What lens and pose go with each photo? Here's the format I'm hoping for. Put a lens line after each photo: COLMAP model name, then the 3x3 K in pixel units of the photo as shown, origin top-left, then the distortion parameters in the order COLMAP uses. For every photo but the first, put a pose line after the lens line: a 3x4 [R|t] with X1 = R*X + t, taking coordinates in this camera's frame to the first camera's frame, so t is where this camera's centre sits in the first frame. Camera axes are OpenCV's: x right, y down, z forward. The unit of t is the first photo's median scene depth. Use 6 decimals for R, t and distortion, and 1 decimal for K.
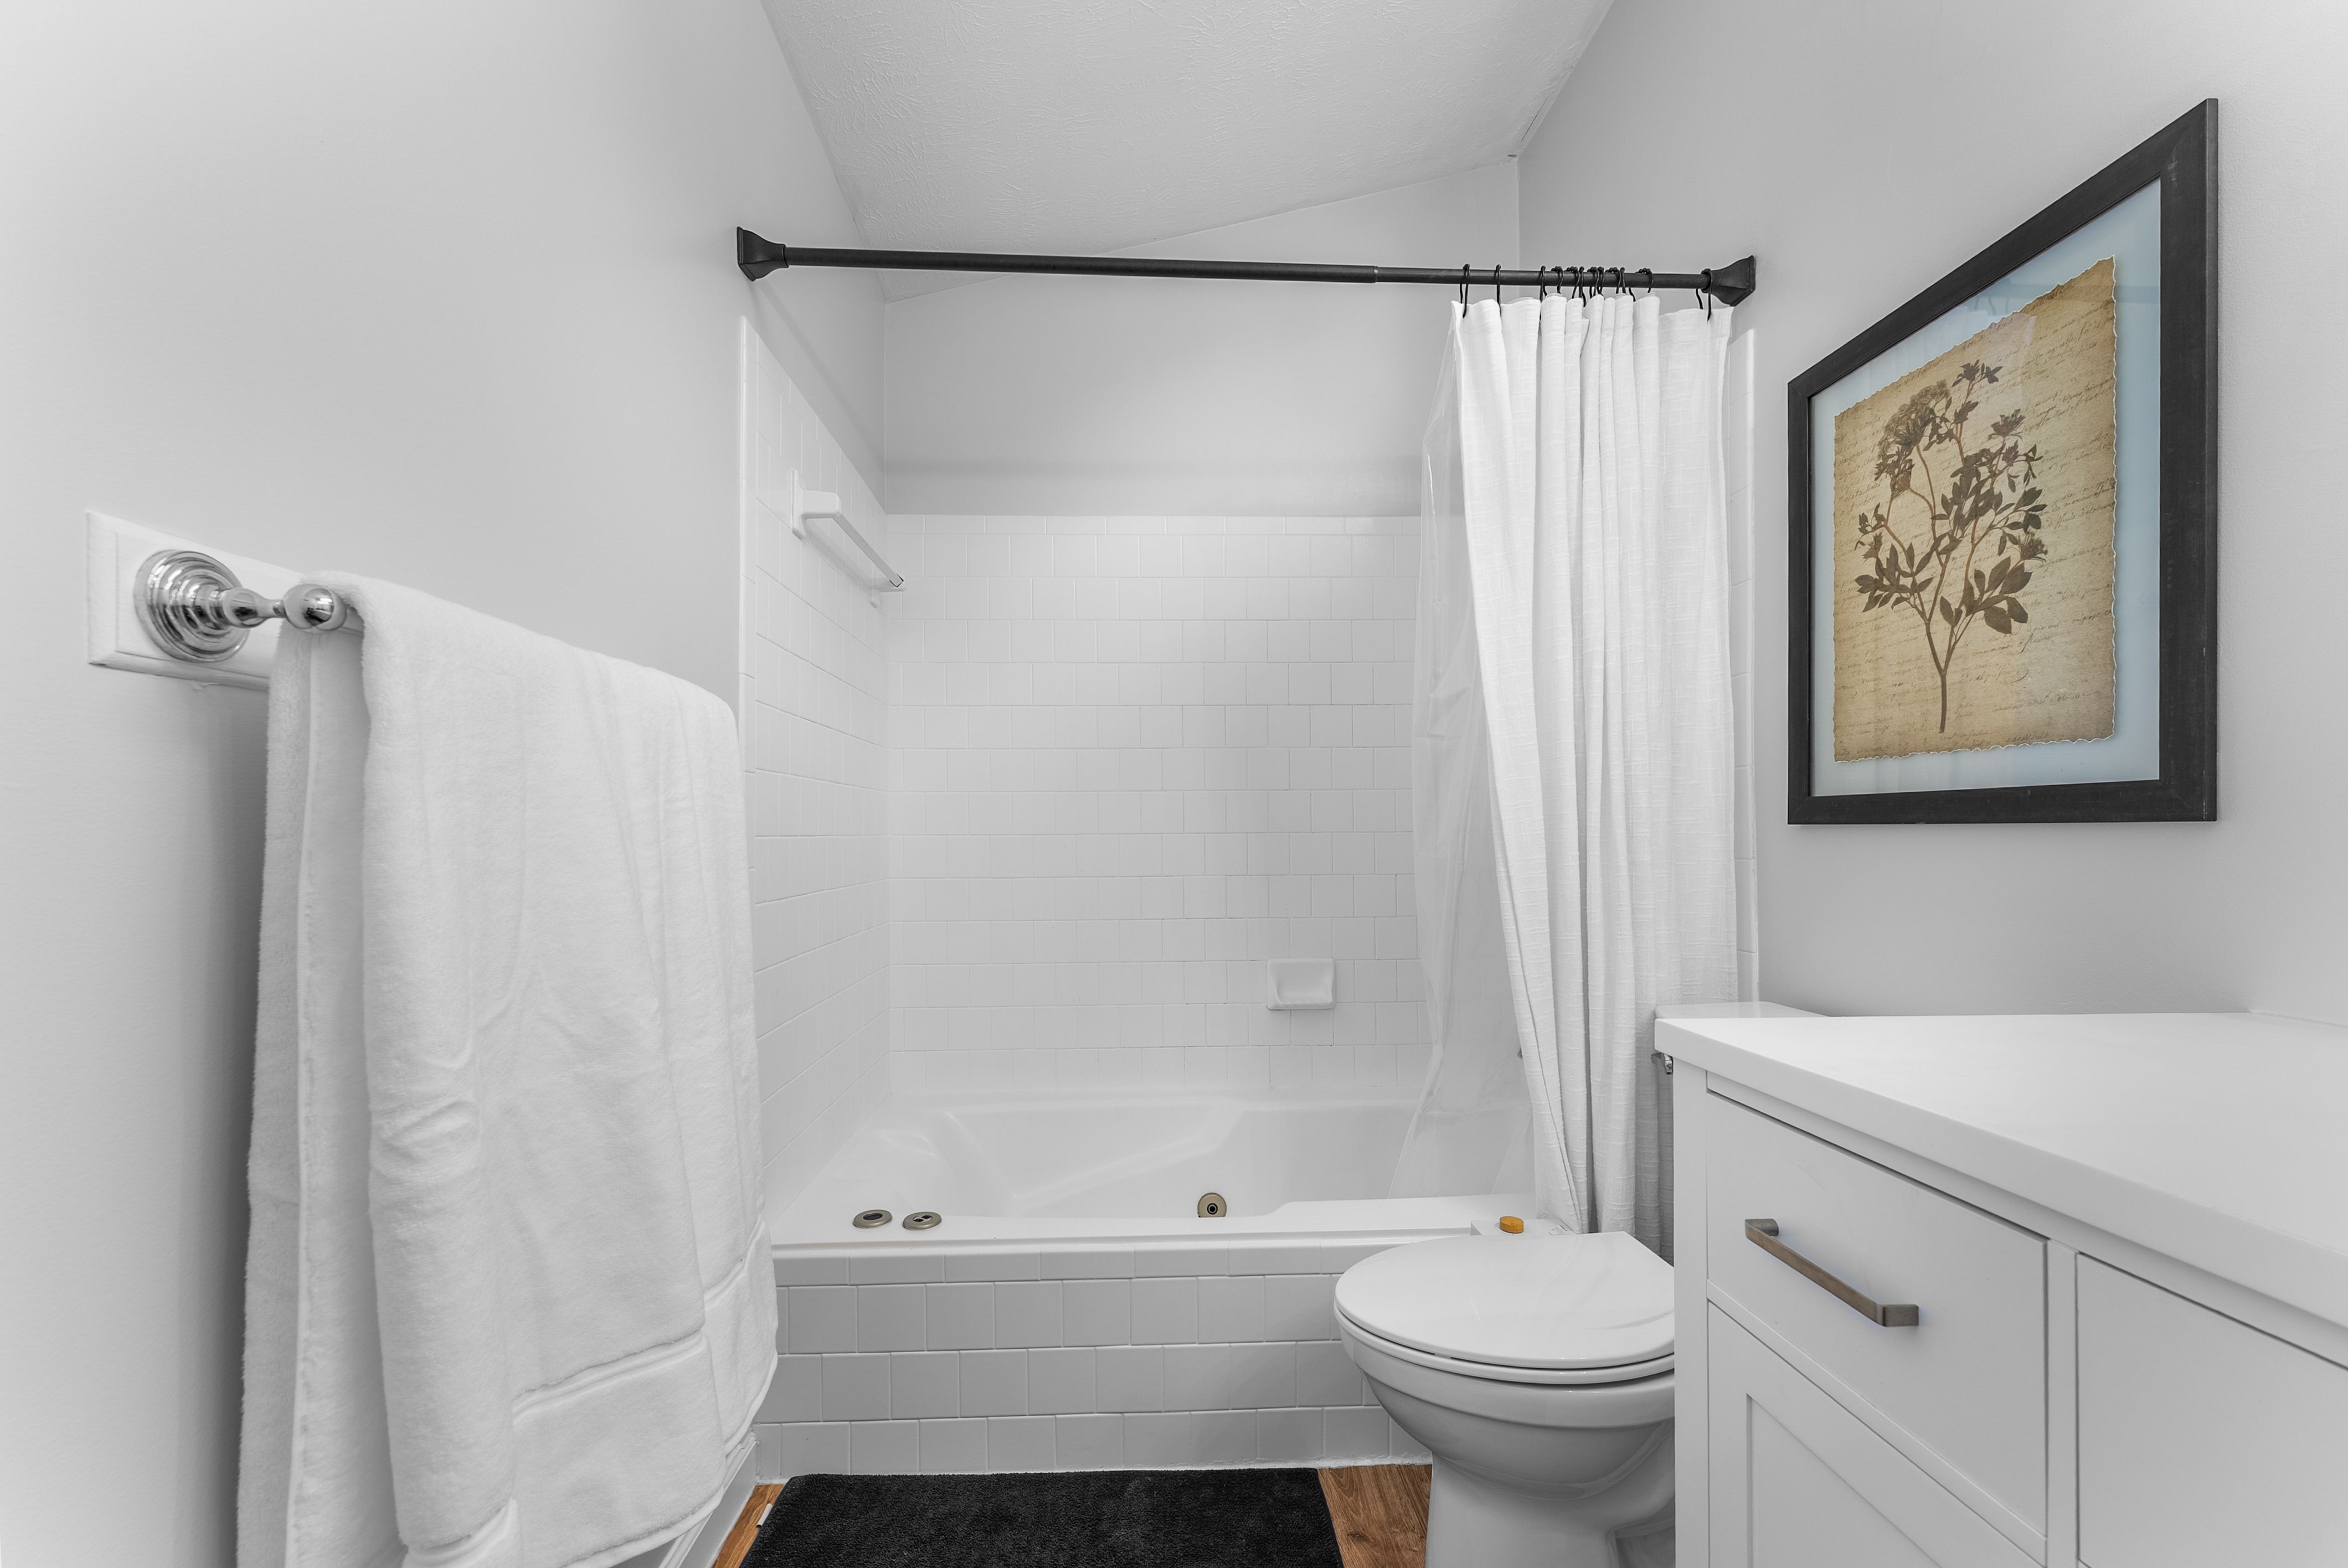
lens RADIAL K [[914.9, 0, 1175.4], [0, 914.9, 849.0], [0, 0, 1]] dist [-0.001447, 0.000054]
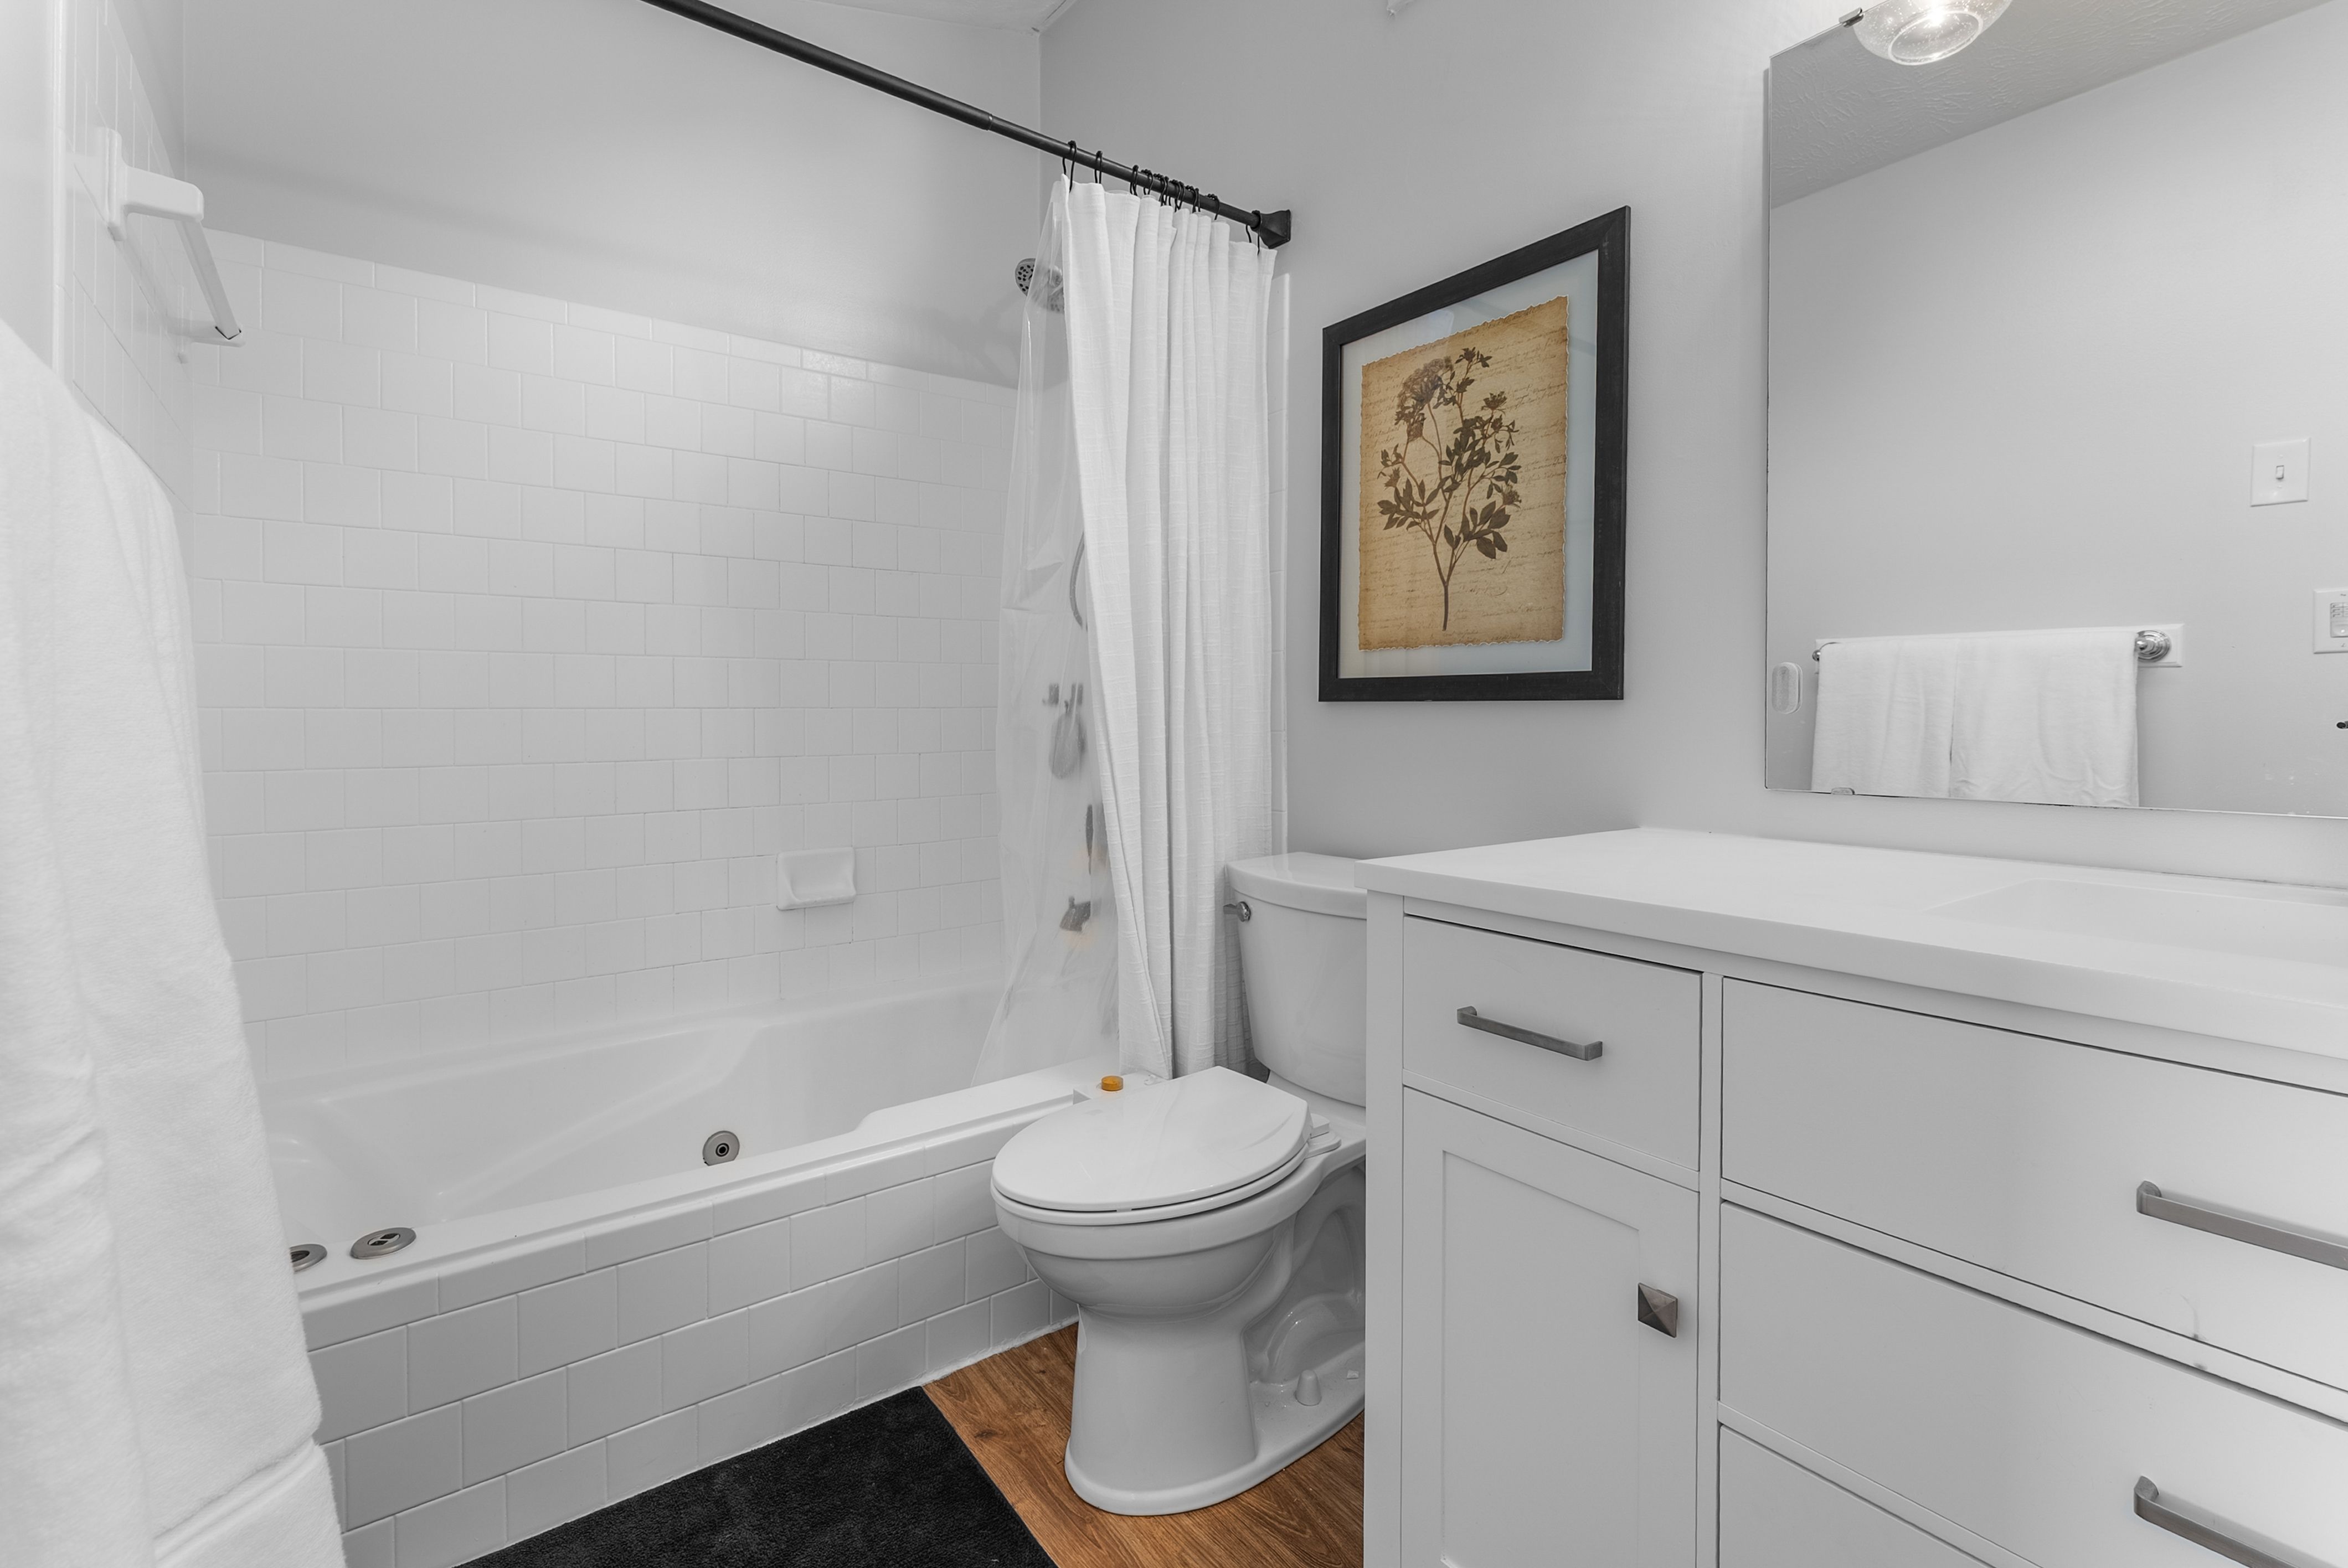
lens RADIAL K [[987.5, 0, 1137.5], [0, 987.5, 743.0], [0, 0, 1]] dist [0.000965, -0.000182]
pose [[0.846963, -0.011669, 0.531523, -0.270575], [0.004710, 0.999885, 0.014446, 0.009077], [-0.531630, -0.009731, 0.846921, 0.047789]]
